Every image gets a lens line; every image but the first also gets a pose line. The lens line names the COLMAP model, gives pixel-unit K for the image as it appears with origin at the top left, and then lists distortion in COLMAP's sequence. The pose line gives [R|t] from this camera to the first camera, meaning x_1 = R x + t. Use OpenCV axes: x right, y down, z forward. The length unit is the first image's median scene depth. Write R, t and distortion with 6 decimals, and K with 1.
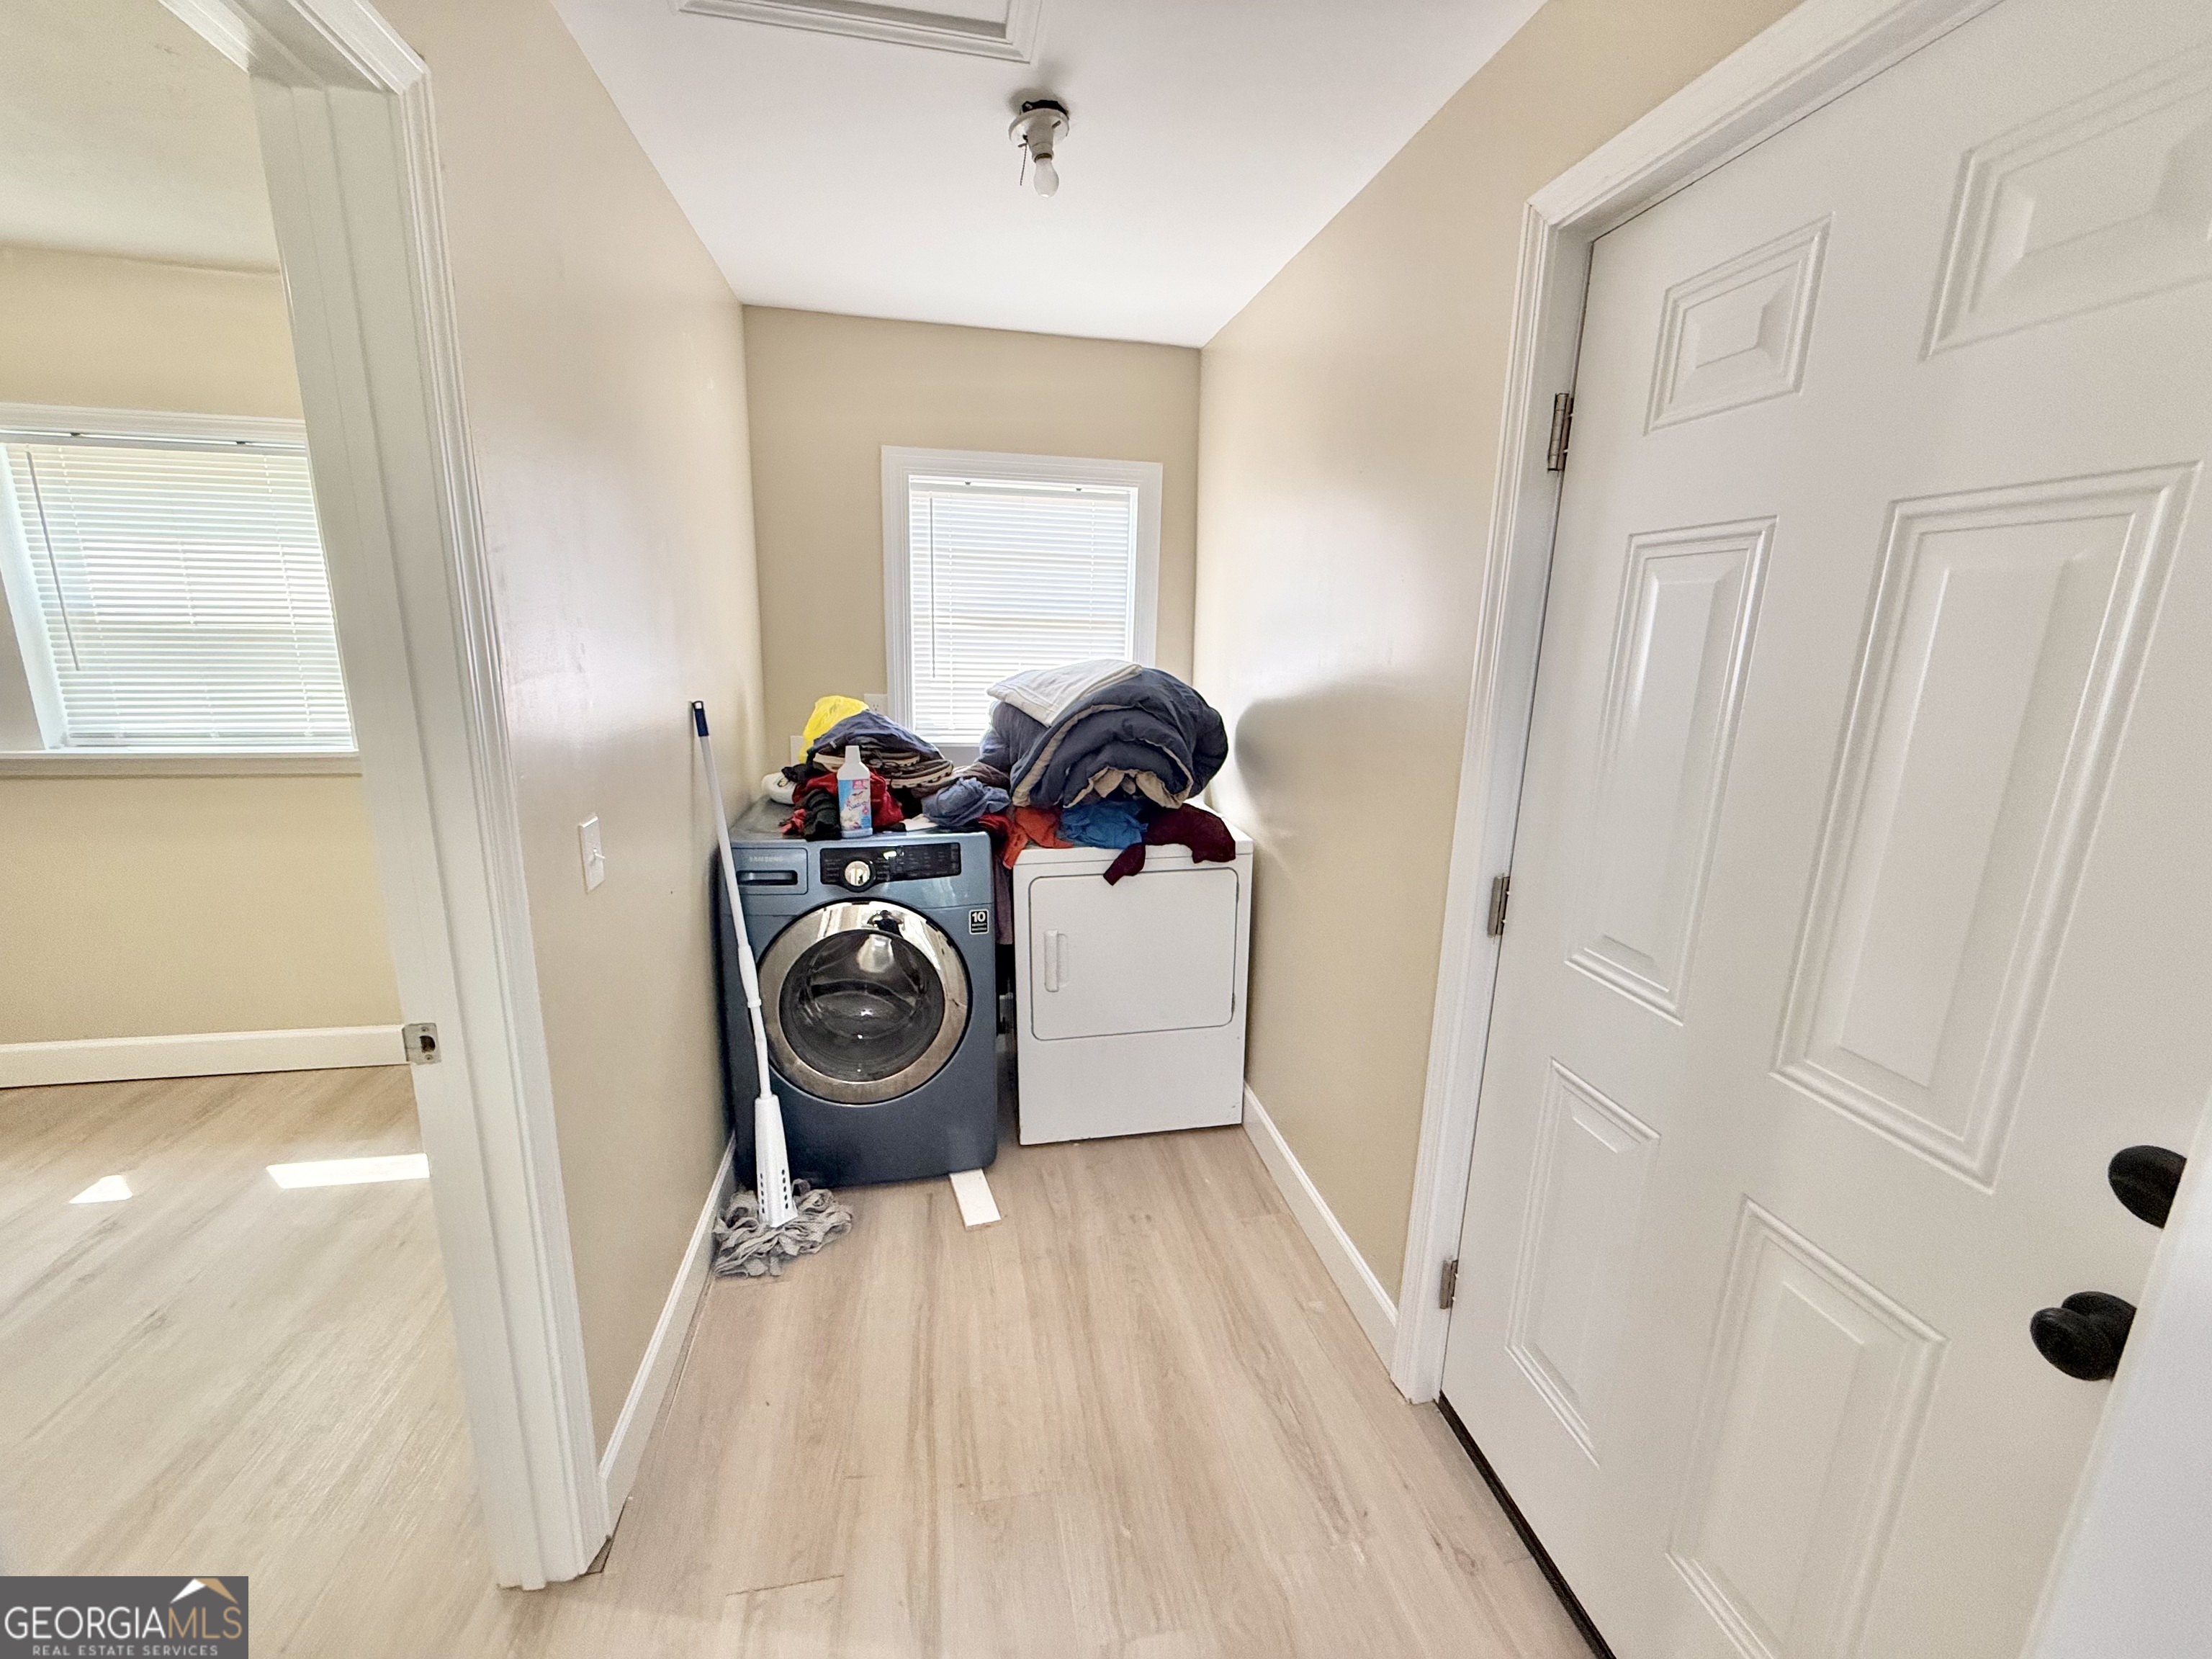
lens RADIAL K [[886.4, 0, 1093.8], [0, 886.4, 824.2], [0, 0, 1]] dist [-0.002213, 0.001446]
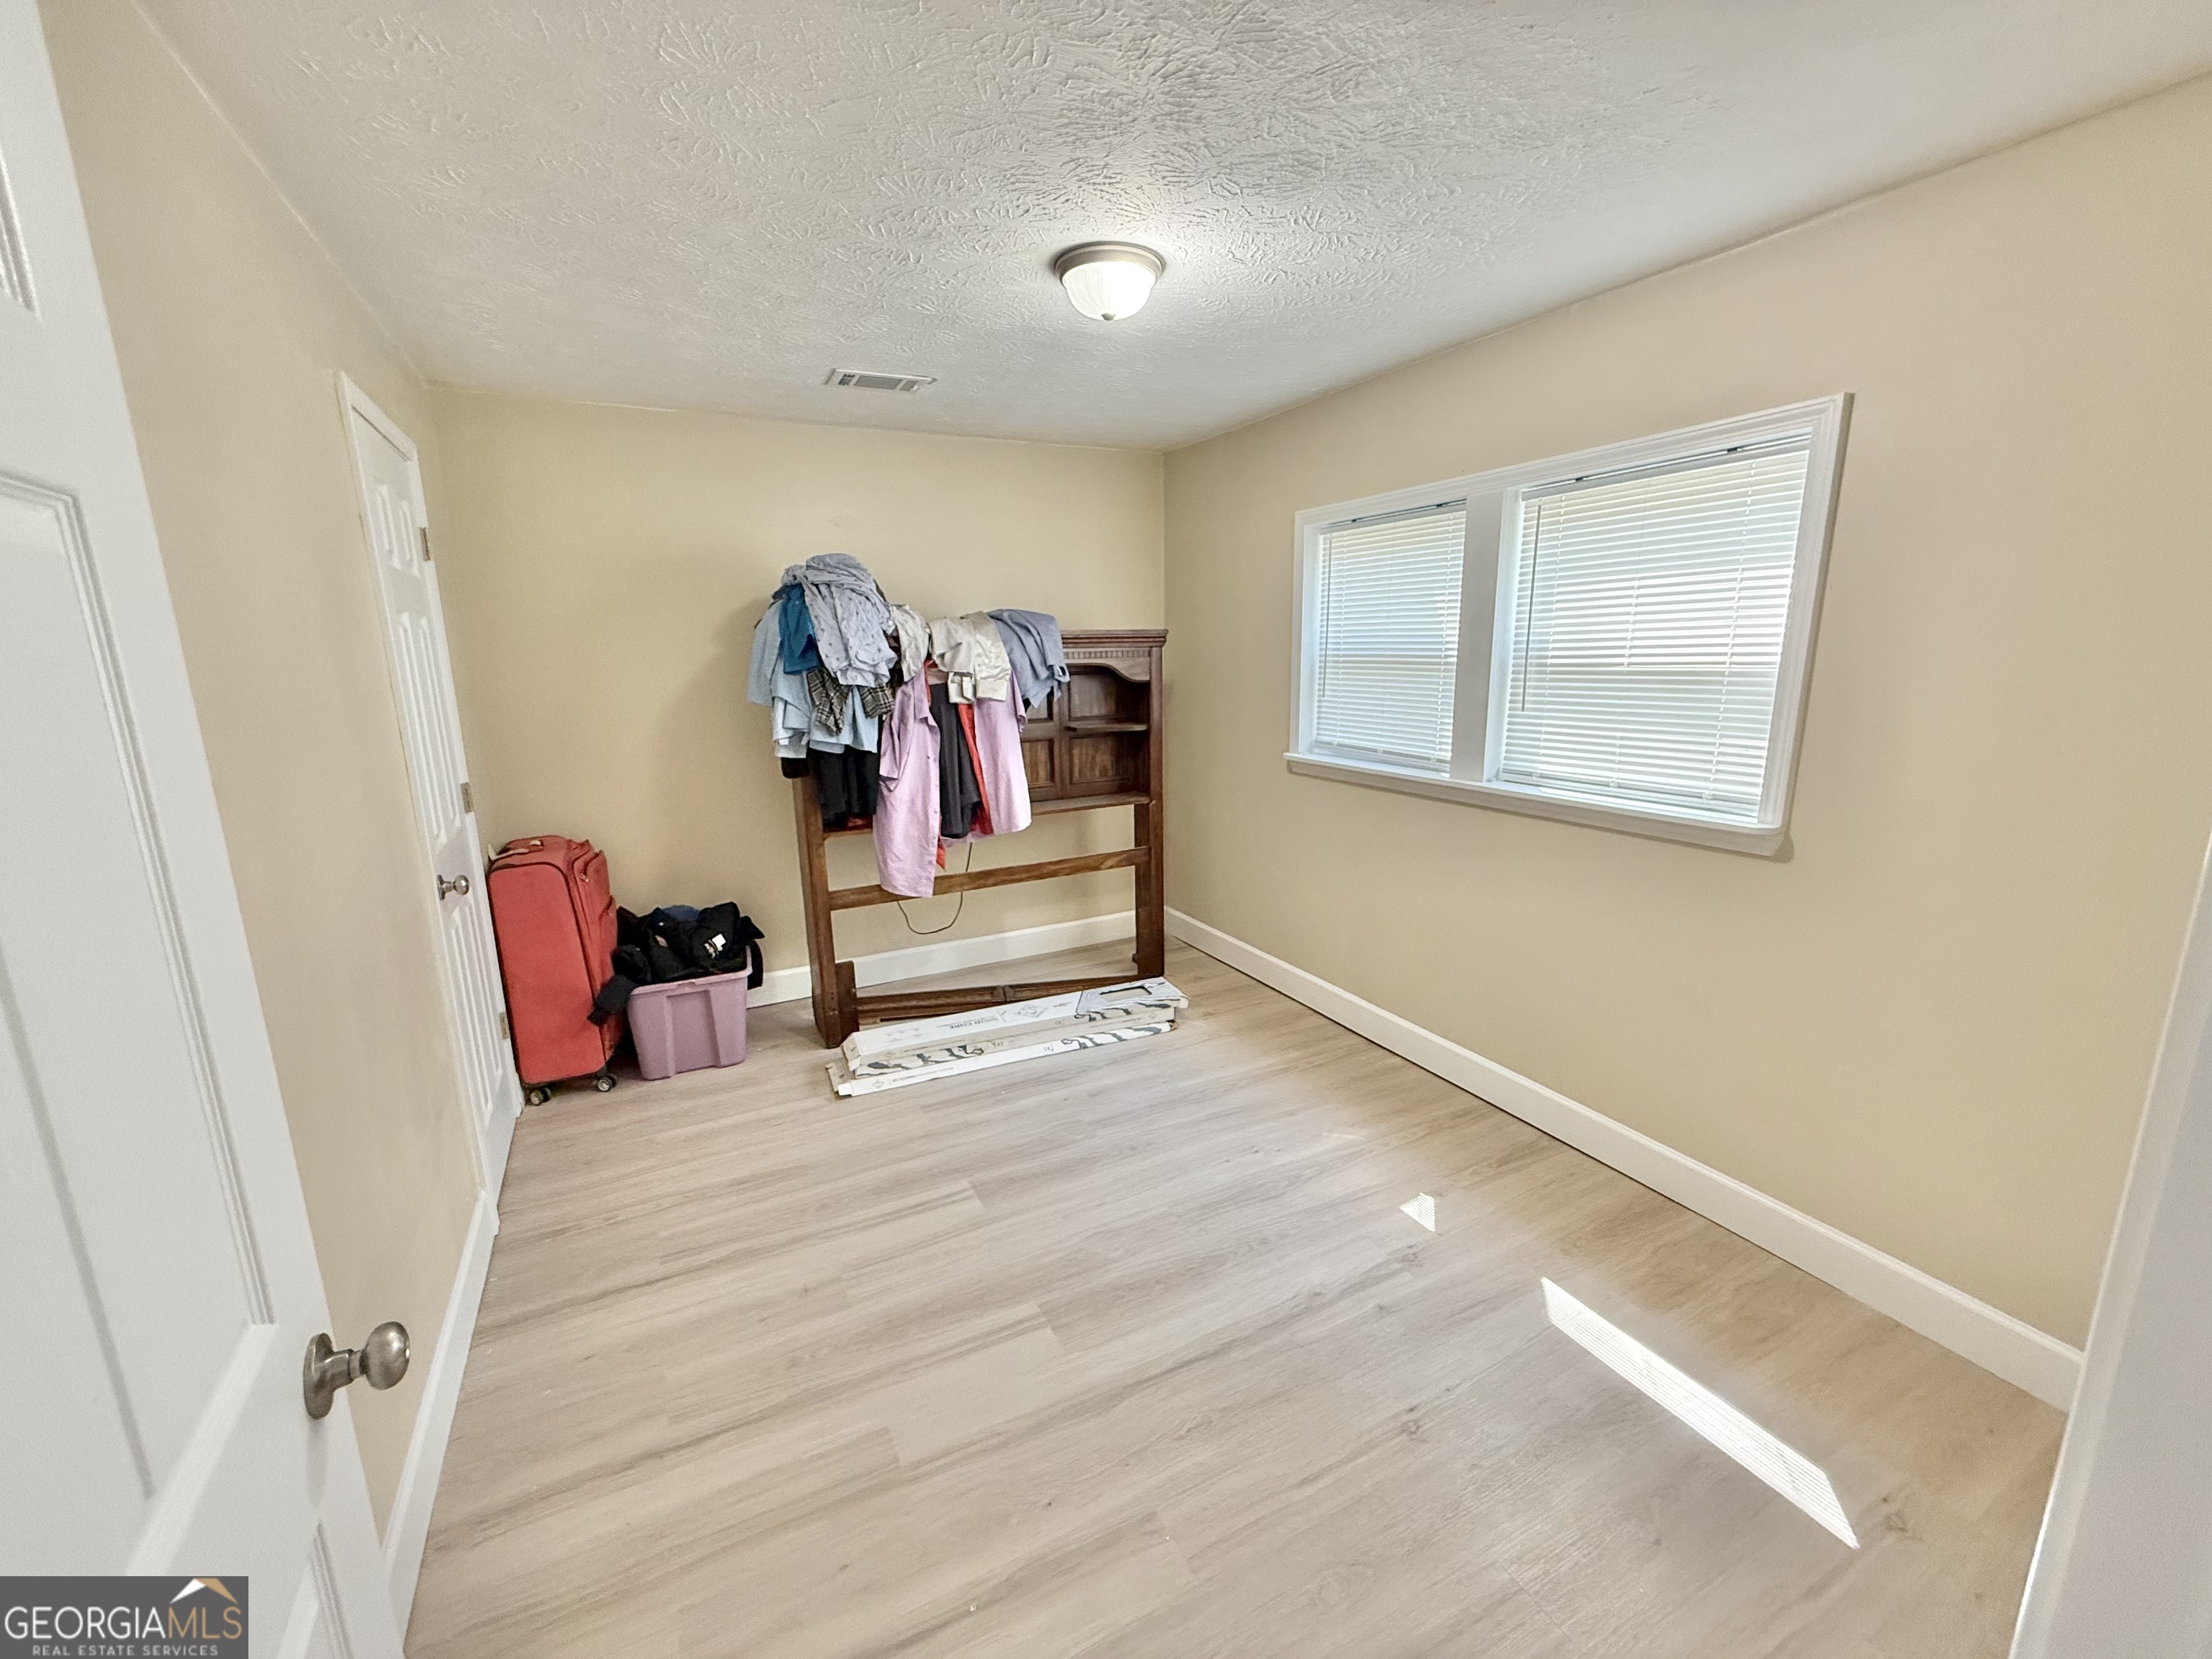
lens RADIAL K [[886.4, 0, 1093.2], [0, 886.4, 822.7], [0, 0, 1]] dist [-0.002213, 0.001446]
pose [[0.275962, 0.160245, -0.947717, -0.268306], [-0.193723, 0.975043, 0.108456, -0.058703], [0.941444, 0.153665, 0.300118, 0.224362]]
